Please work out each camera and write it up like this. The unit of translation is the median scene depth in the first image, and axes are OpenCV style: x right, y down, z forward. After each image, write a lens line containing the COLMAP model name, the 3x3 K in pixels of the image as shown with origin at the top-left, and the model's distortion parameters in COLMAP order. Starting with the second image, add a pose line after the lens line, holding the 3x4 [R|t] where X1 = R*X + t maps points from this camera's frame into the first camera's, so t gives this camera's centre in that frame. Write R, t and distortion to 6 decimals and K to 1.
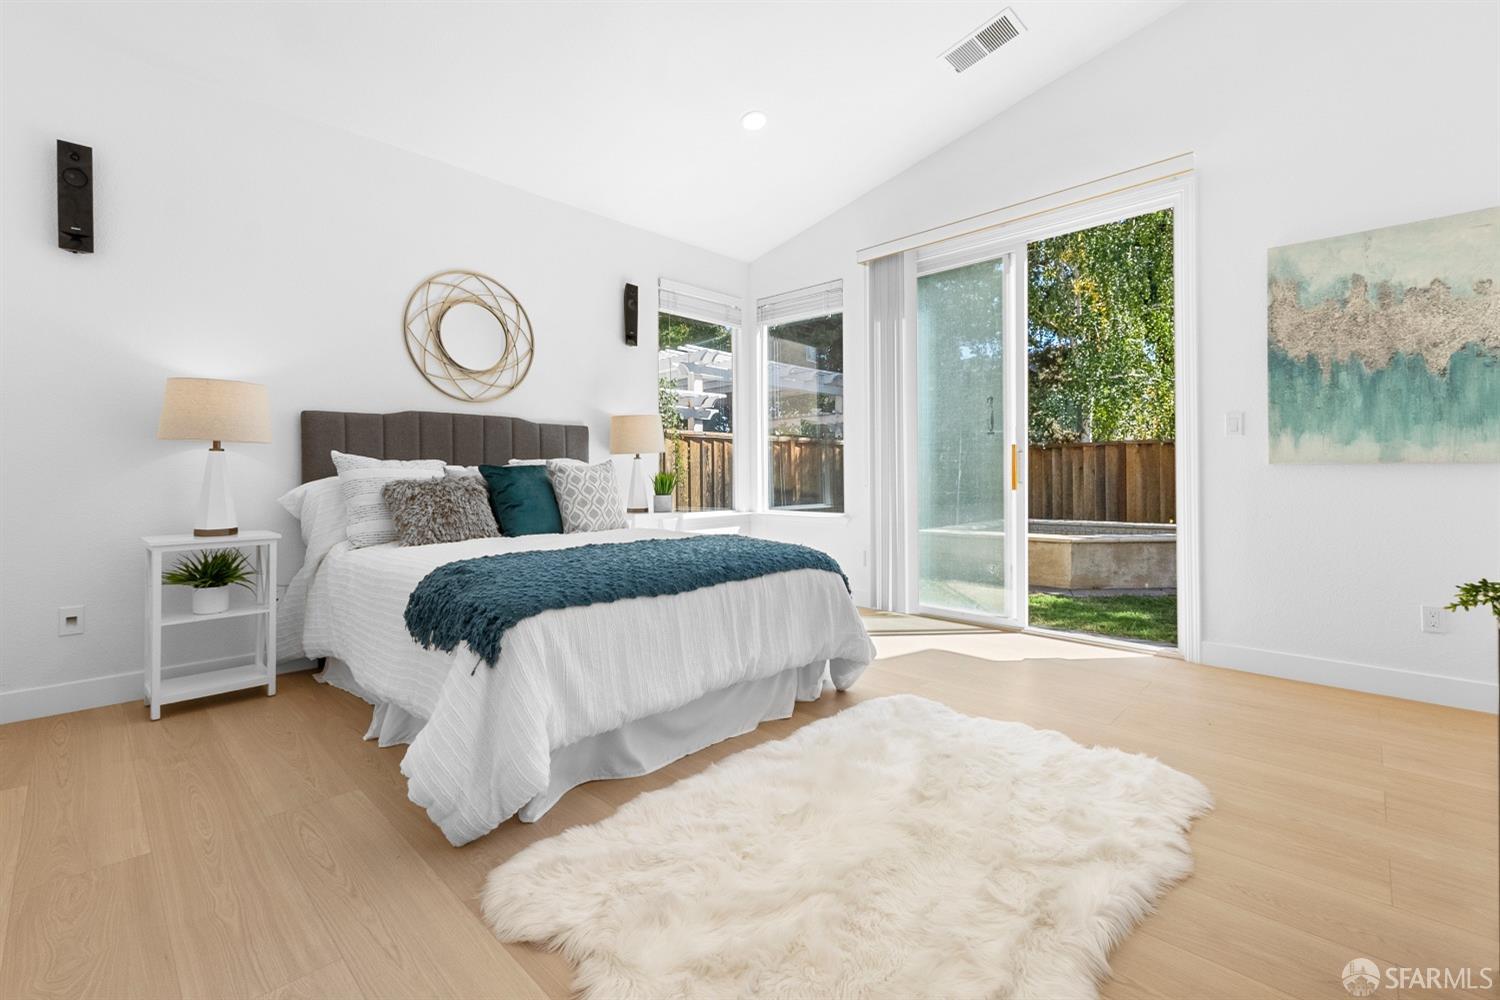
lens RADIAL K [[664.5, 0, 750.8], [0, 664.5, 462.7], [0, 0, 1]] dist [-0.001933, -0.000319]
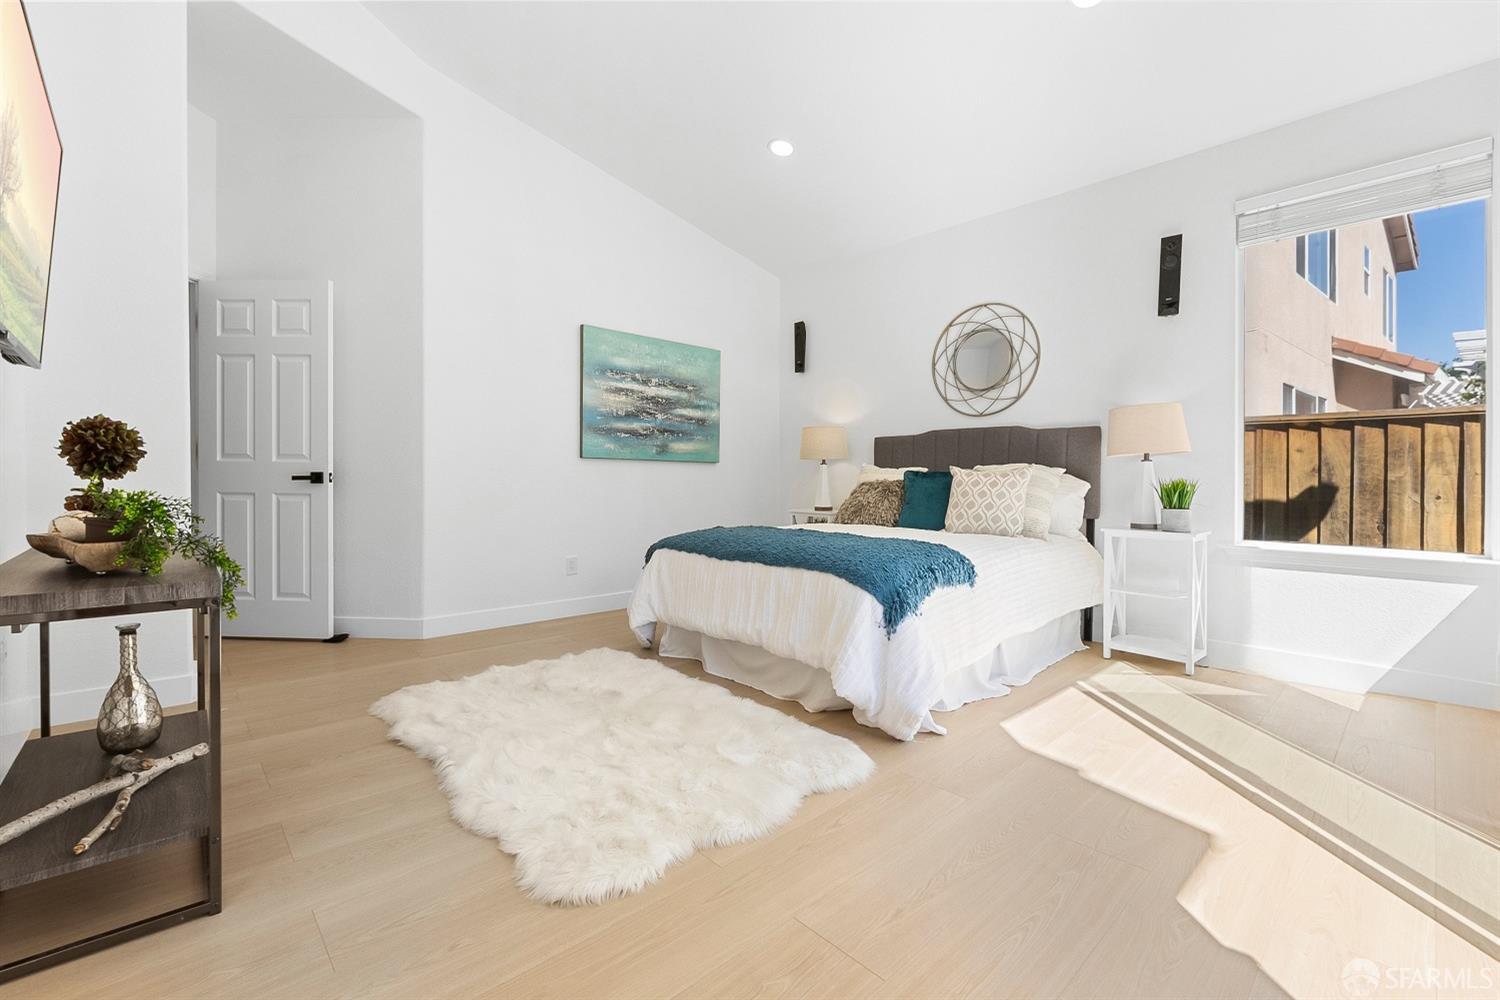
lens RADIAL K [[633.4, 0, 751.0], [0, 633.4, 484.8], [0, 0, 1]] dist [0.001551, 0.000098]
pose [[-0.054235, 0.009925, -0.998479, 0.742447], [0.005348, 0.999939, 0.009649, 0.015565], [0.998514, -0.004816, -0.054284, 0.686103]]
